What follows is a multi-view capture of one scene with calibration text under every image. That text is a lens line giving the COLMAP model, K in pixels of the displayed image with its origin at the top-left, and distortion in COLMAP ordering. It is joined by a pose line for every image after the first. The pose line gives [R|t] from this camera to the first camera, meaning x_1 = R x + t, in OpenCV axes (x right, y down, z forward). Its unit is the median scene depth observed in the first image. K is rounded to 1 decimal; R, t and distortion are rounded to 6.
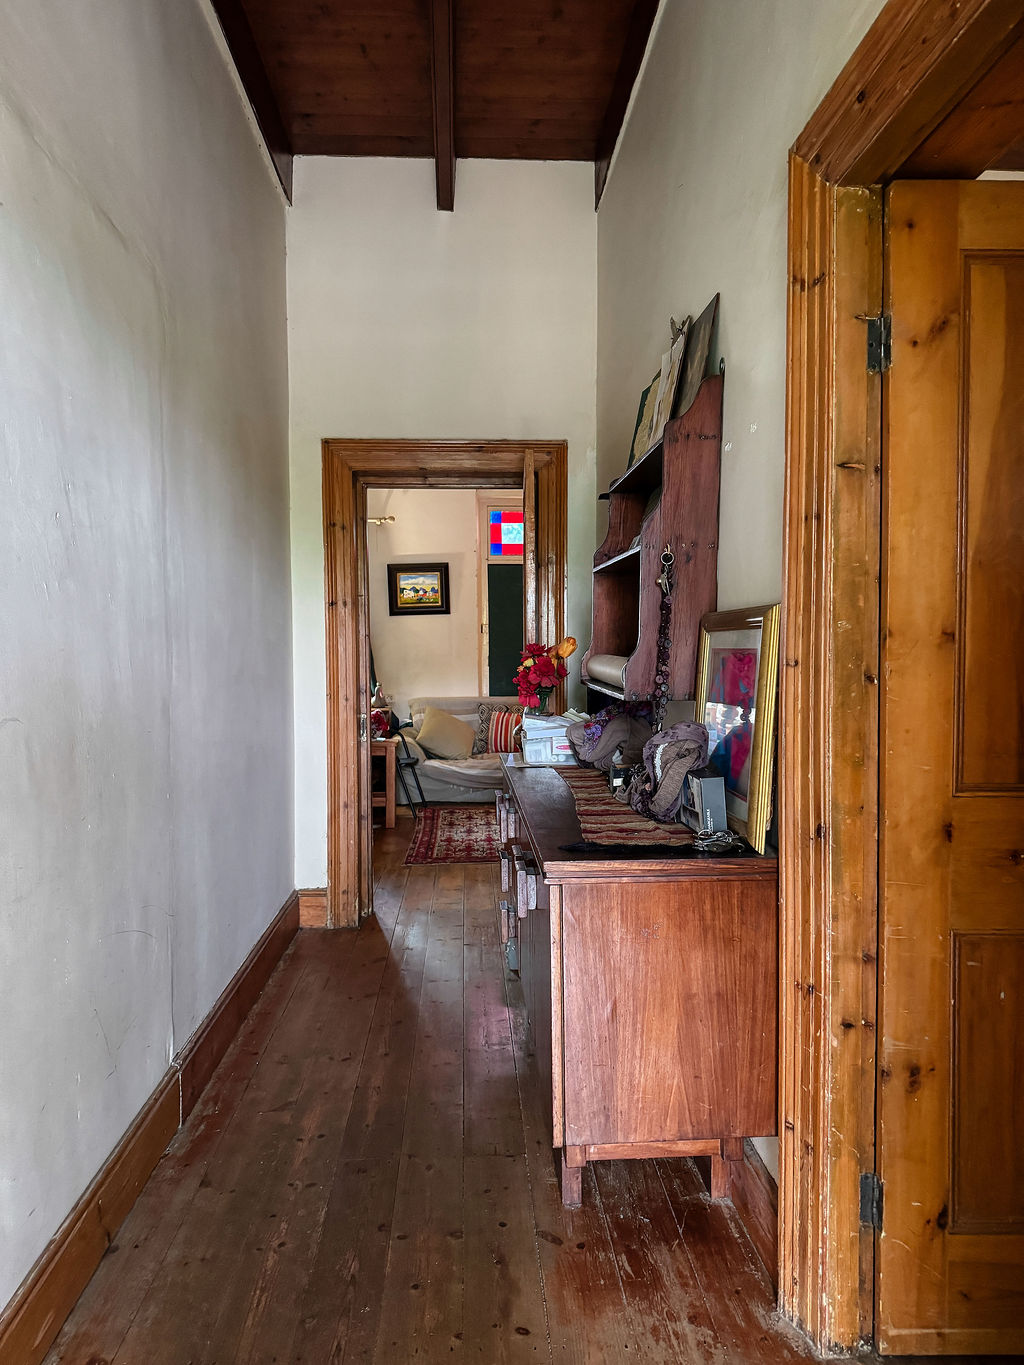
lens RADIAL K [[935.2, 0, 510.4], [0, 935.2, 682.9], [0, 0, 1]] dist [0.037037, -0.046555]
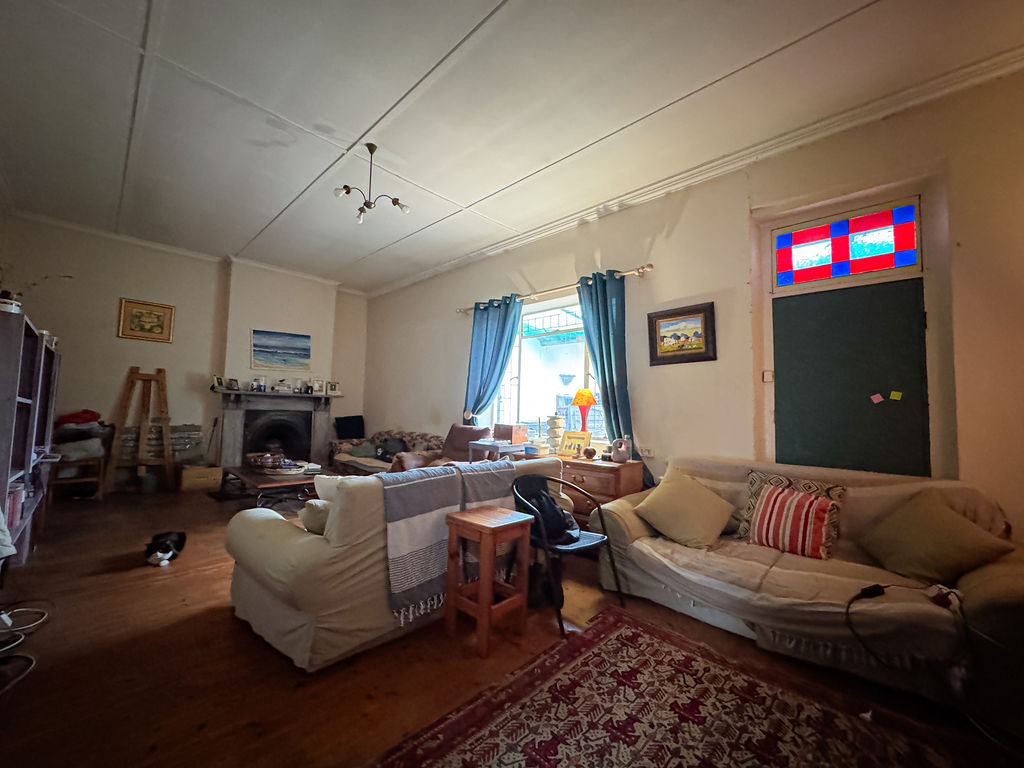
lens RADIAL K [[412.1, 0, 513.5], [0, 412.1, 383.1], [0, 0, 1]] dist [-0.006081, 0.001680]
pose [[0.688082, -0.026195, -0.725160, 0.081013], [-0.055445, 0.994529, -0.088535, -0.009032], [0.723512, 0.101126, 0.682865, 0.611725]]
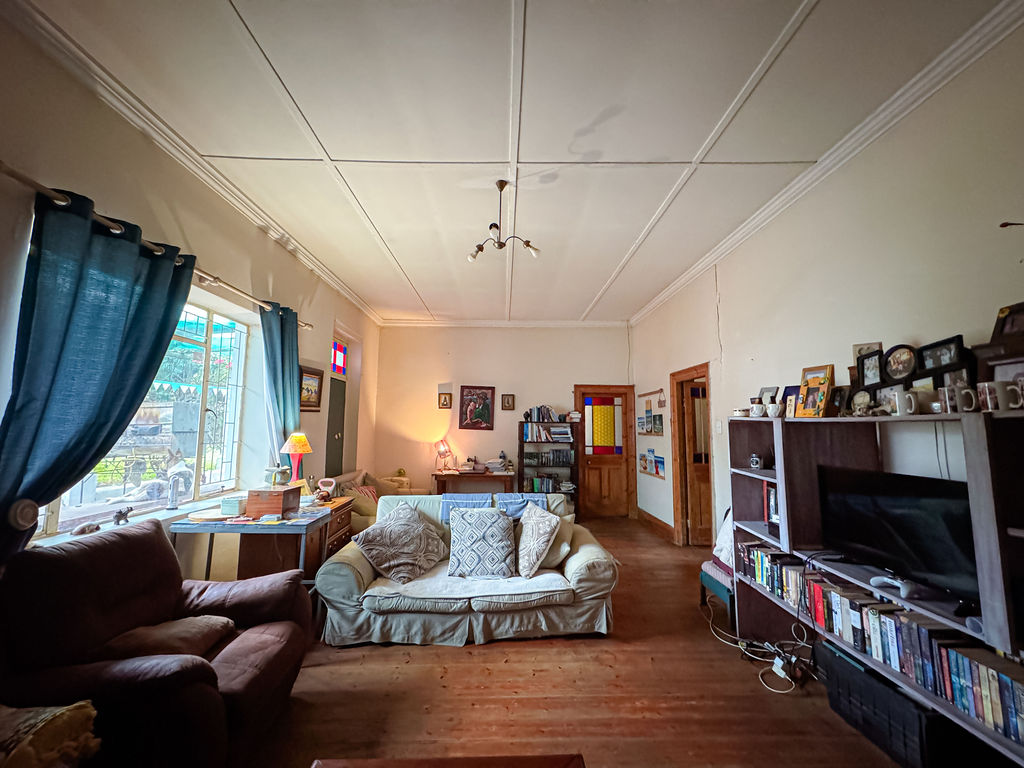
lens RADIAL K [[412.1, 0, 513.4], [0, 412.1, 382.2], [0, 0, 1]] dist [-0.006081, 0.001680]
pose [[0.028498, 0.115966, 0.992844, -0.587453], [0.033448, 0.992581, -0.116896, -0.044827], [-0.999034, 0.036540, 0.024408, 0.740427]]
